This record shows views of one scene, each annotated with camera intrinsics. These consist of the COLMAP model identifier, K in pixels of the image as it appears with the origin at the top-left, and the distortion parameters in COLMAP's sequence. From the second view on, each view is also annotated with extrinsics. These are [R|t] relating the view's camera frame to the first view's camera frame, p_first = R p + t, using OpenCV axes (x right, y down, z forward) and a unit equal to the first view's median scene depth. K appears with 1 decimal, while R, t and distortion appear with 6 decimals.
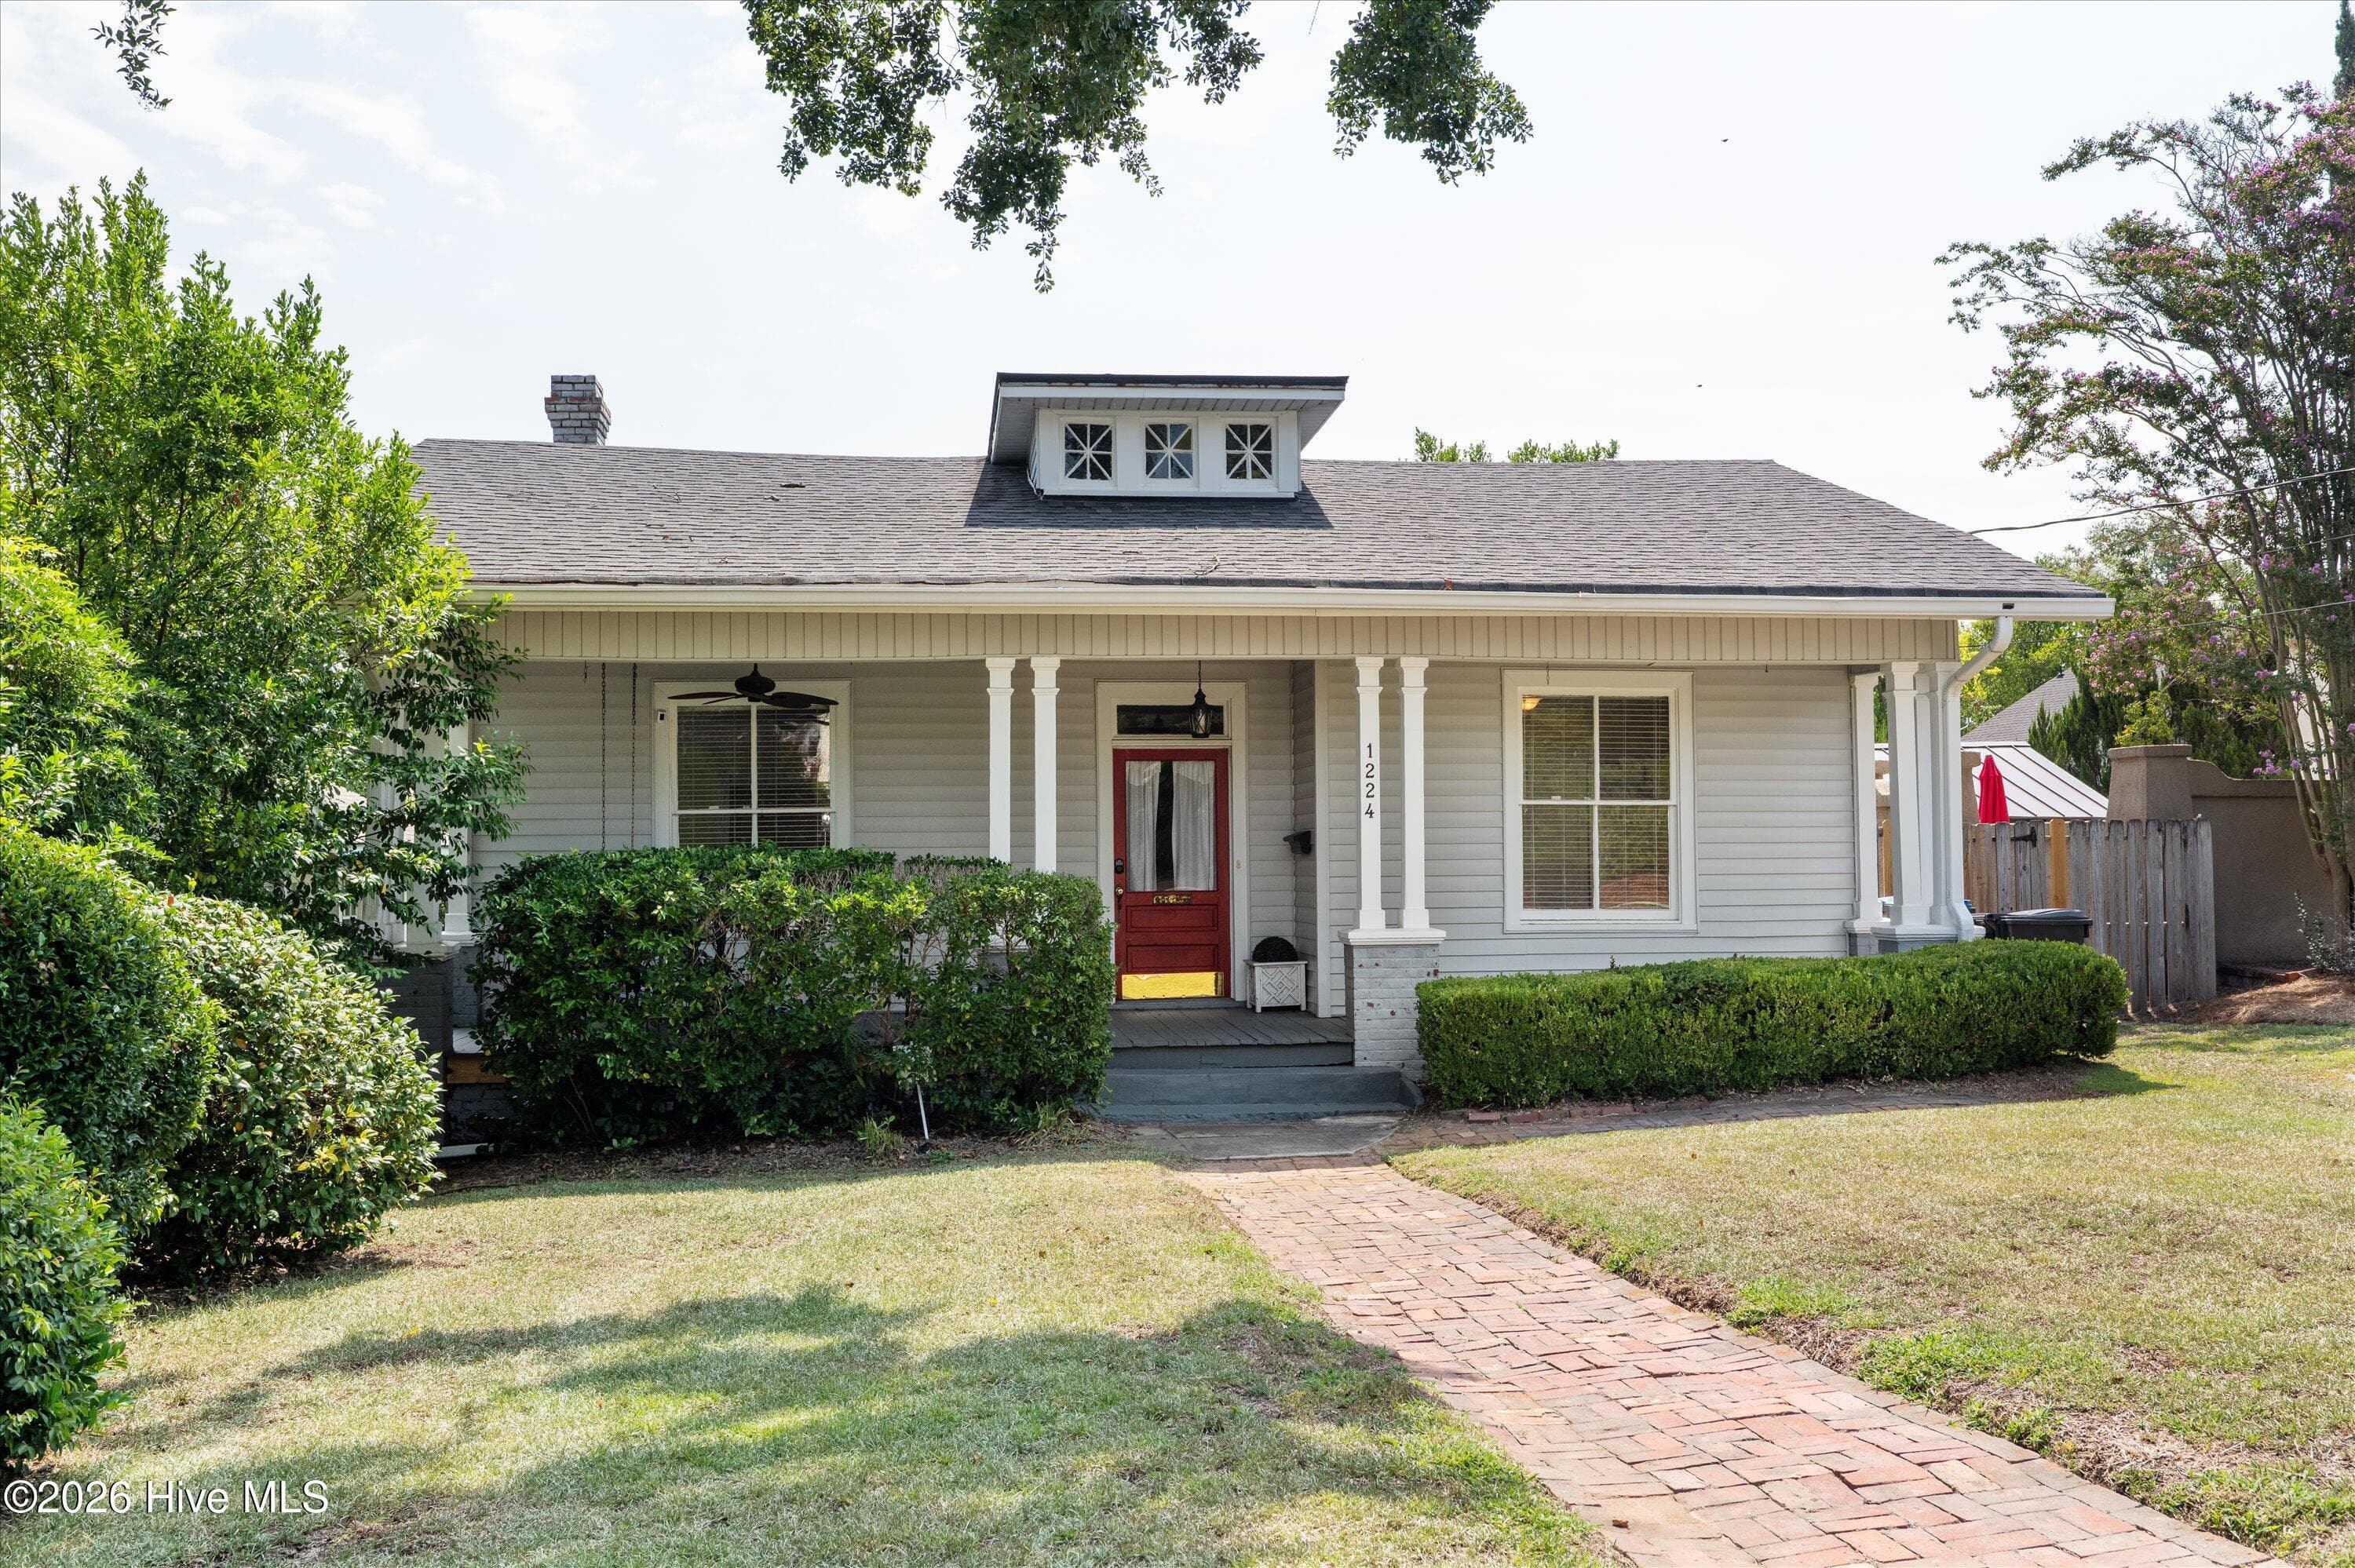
lens RADIAL K [[1971.9, 0, 1177.5], [0, 1971.9, 784.0], [0, 0, 1]] dist [0.000118, -0.008527]
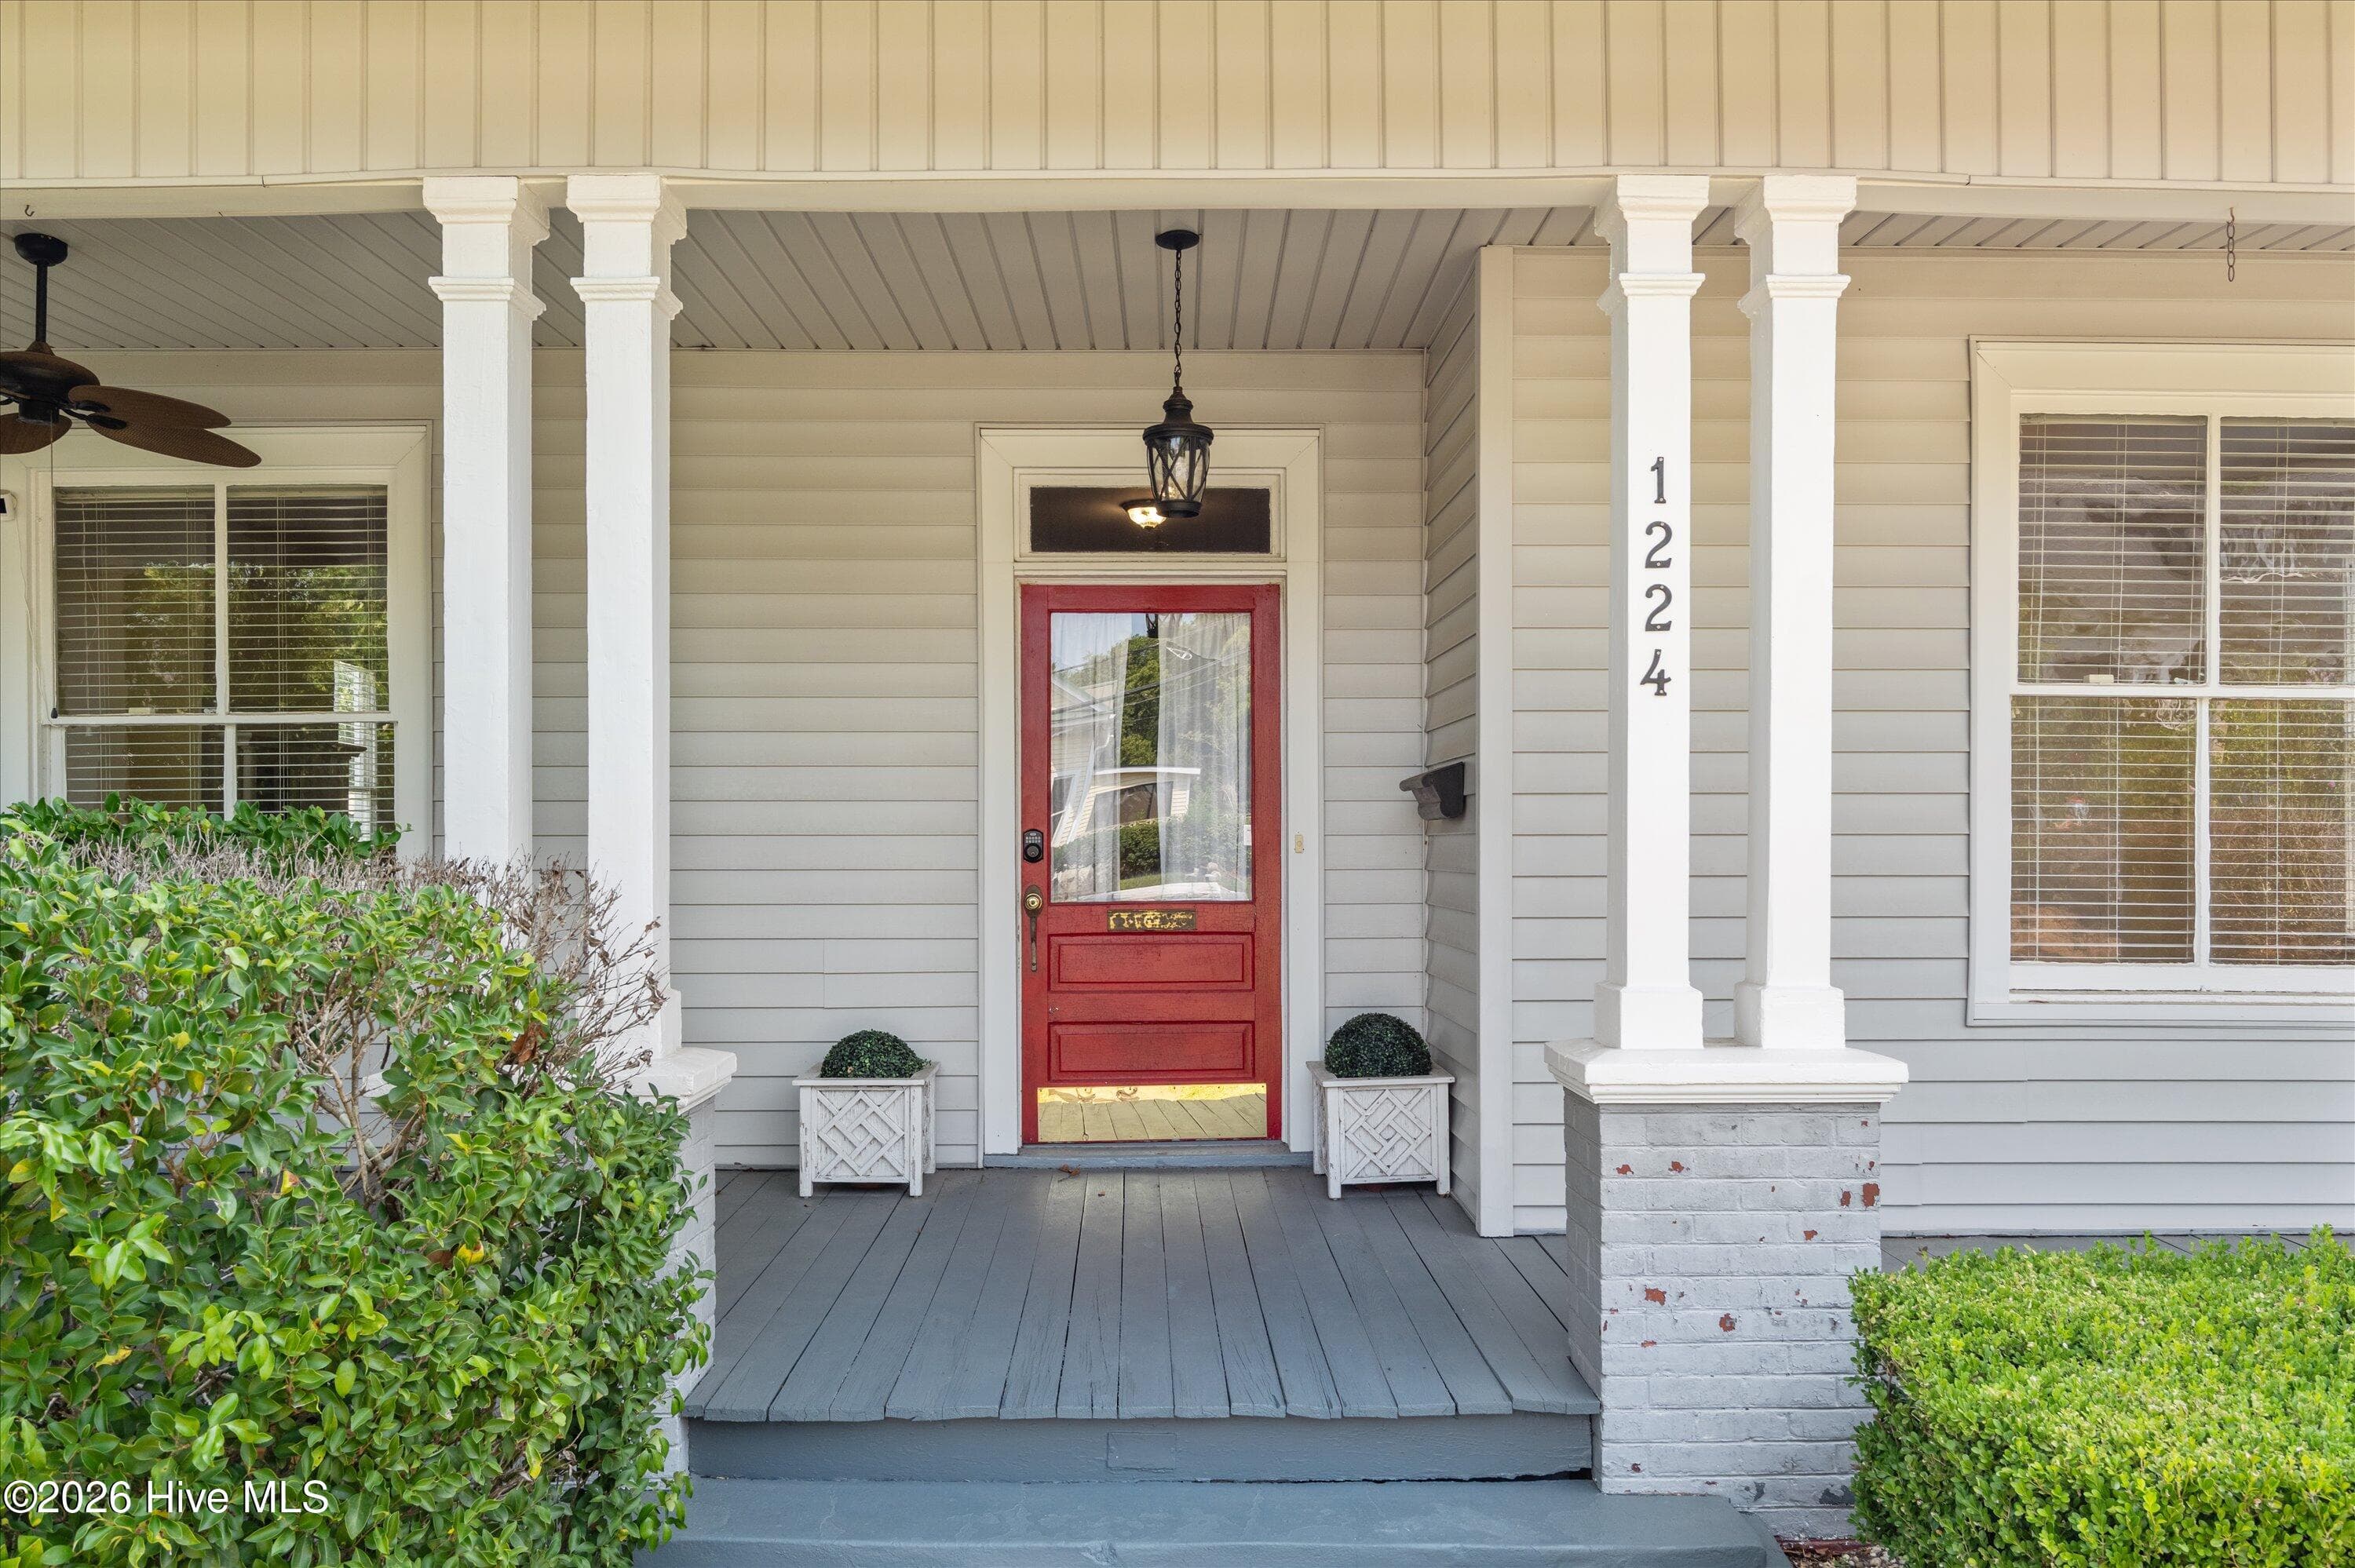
lens RADIAL K [[1703.7, 0, 1172.0], [0, 1703.7, 815.6], [0, 0, 1]] dist [0.005677, 0.001555]
pose [[0.994634, 0.006954, -0.103221, 0.047562], [-0.004617, 0.999728, 0.022859, 0.029544], [0.103352, -0.022260, 0.994396, 0.700651]]
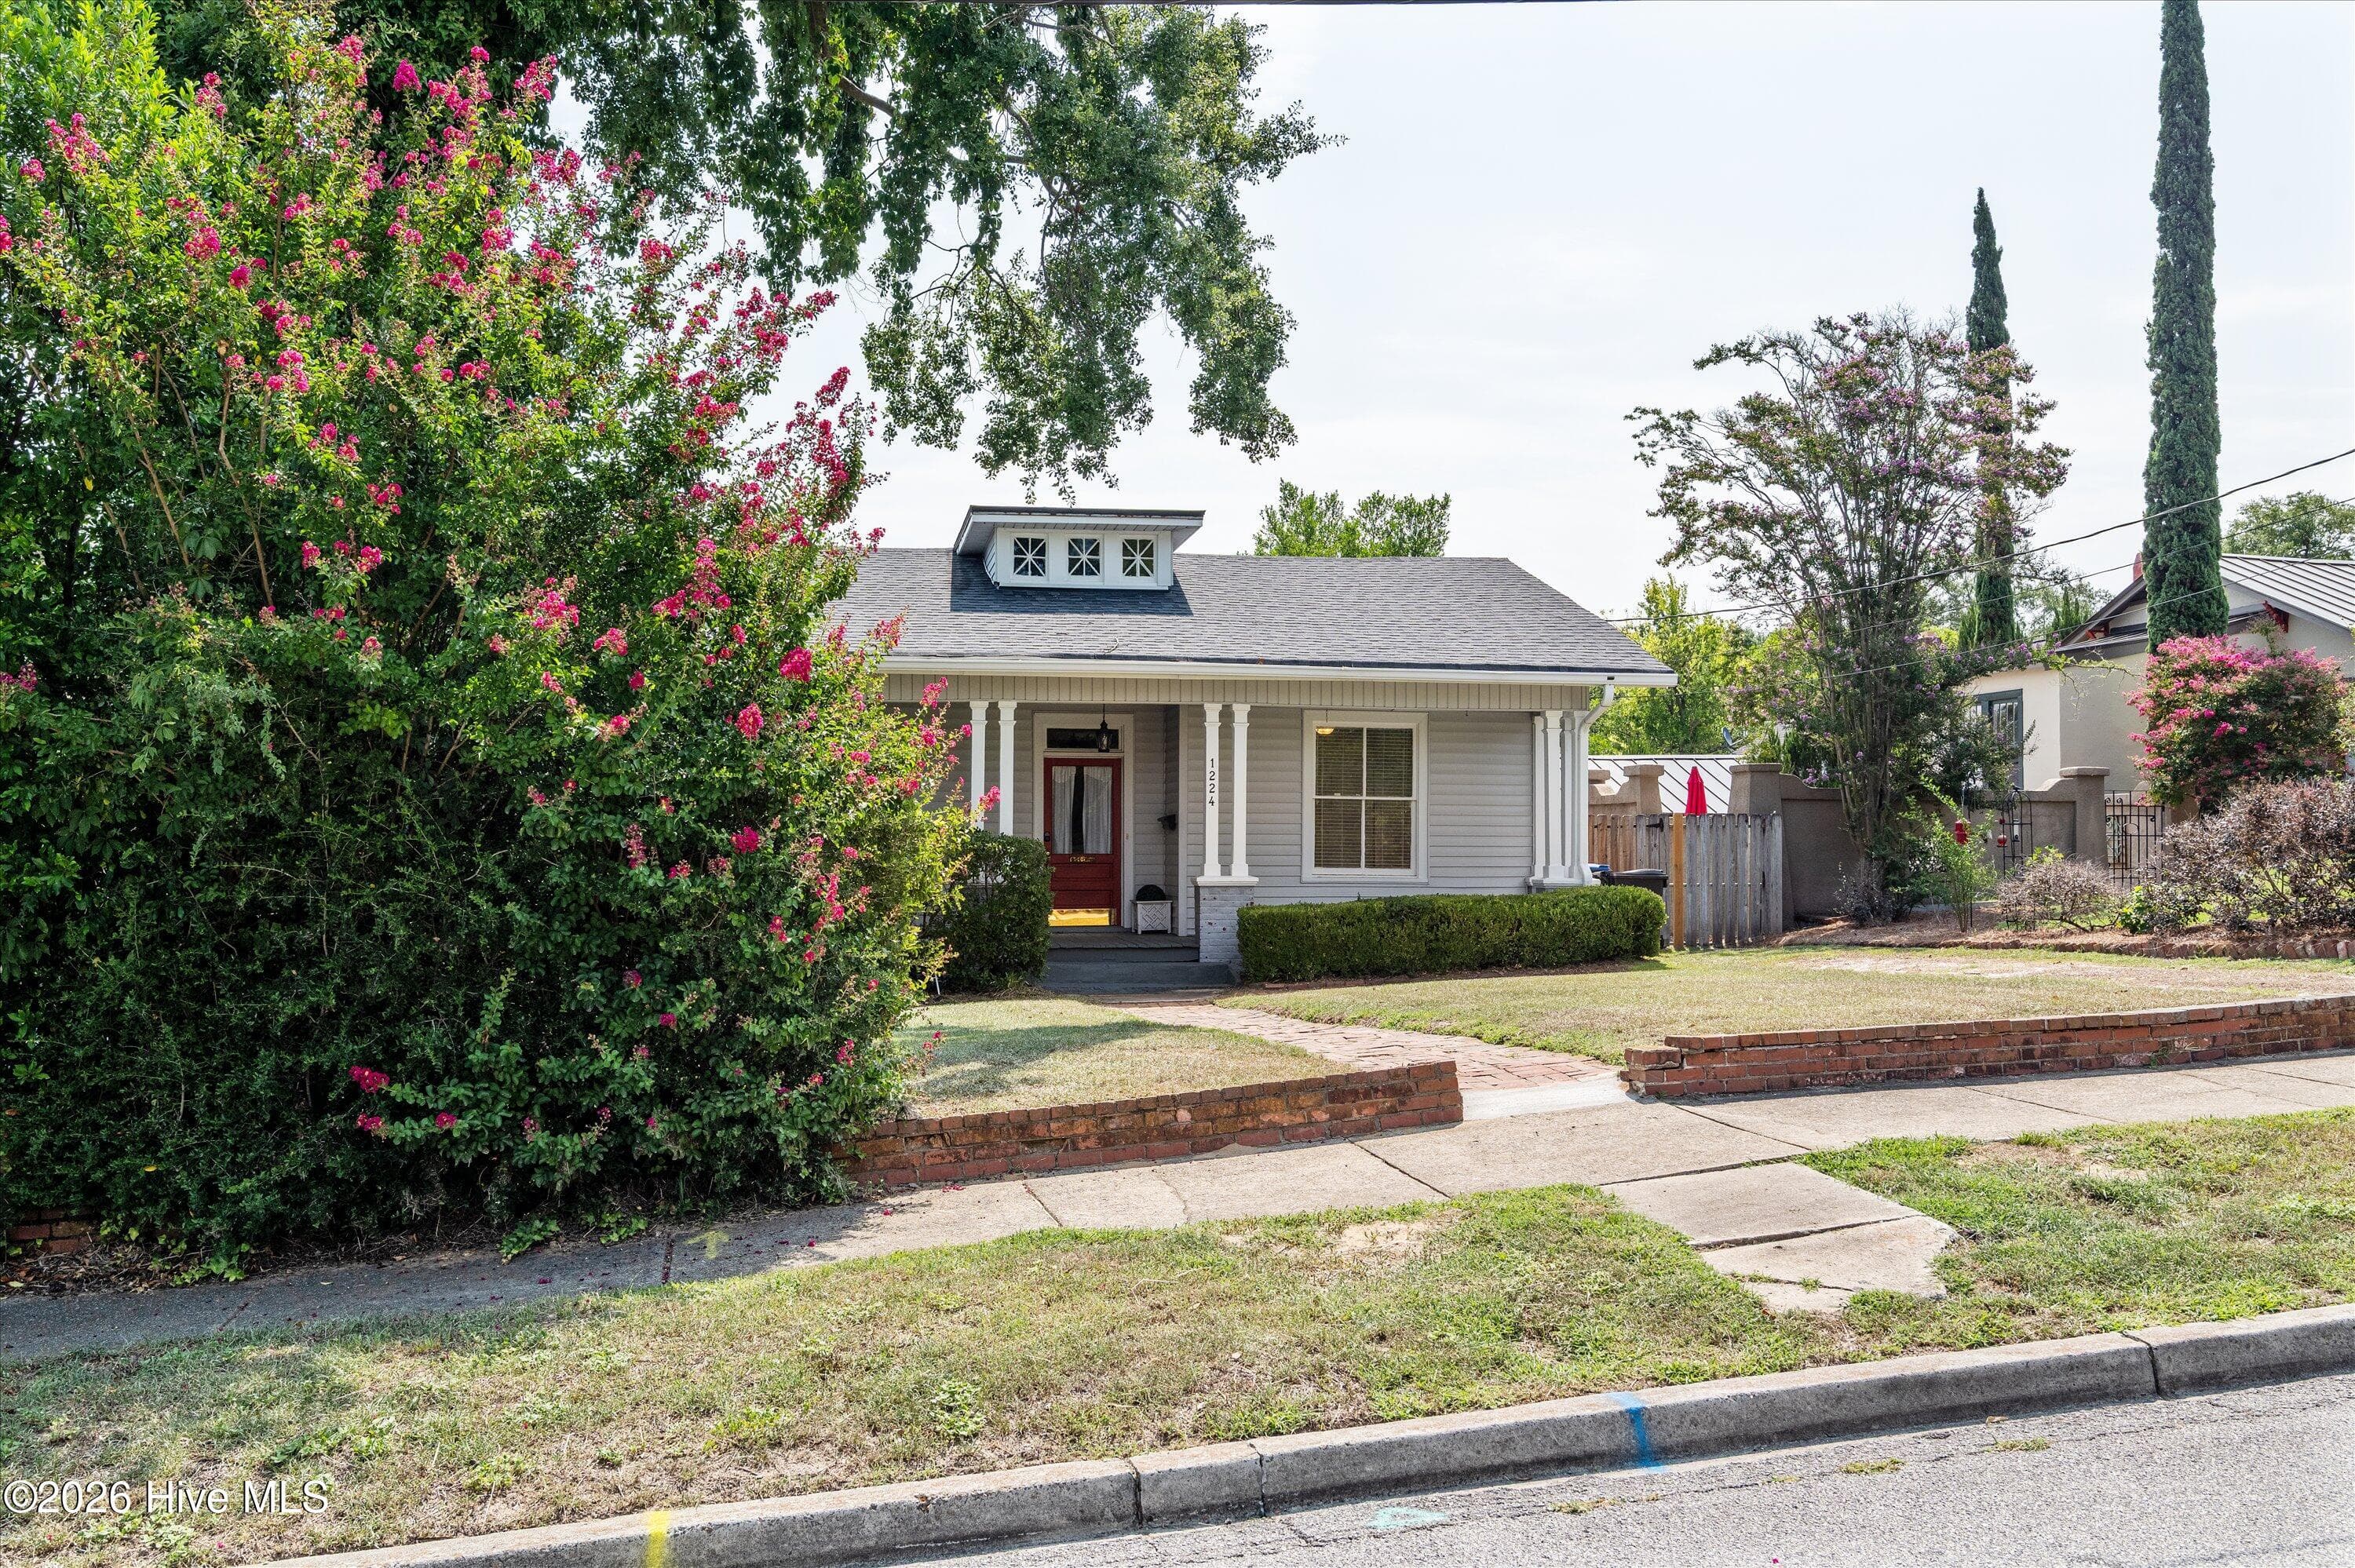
lens RADIAL K [[2004.9, 0, 1177.5], [0, 2004.9, 784.0], [0, 0, 1]] dist [0.041460, -0.002737]
pose [[0.998241, 0.012868, 0.057873, -0.022150], [-0.013093, 0.999908, 0.003500, -0.005163], [-0.057822, -0.004251, 0.998318, -0.582747]]
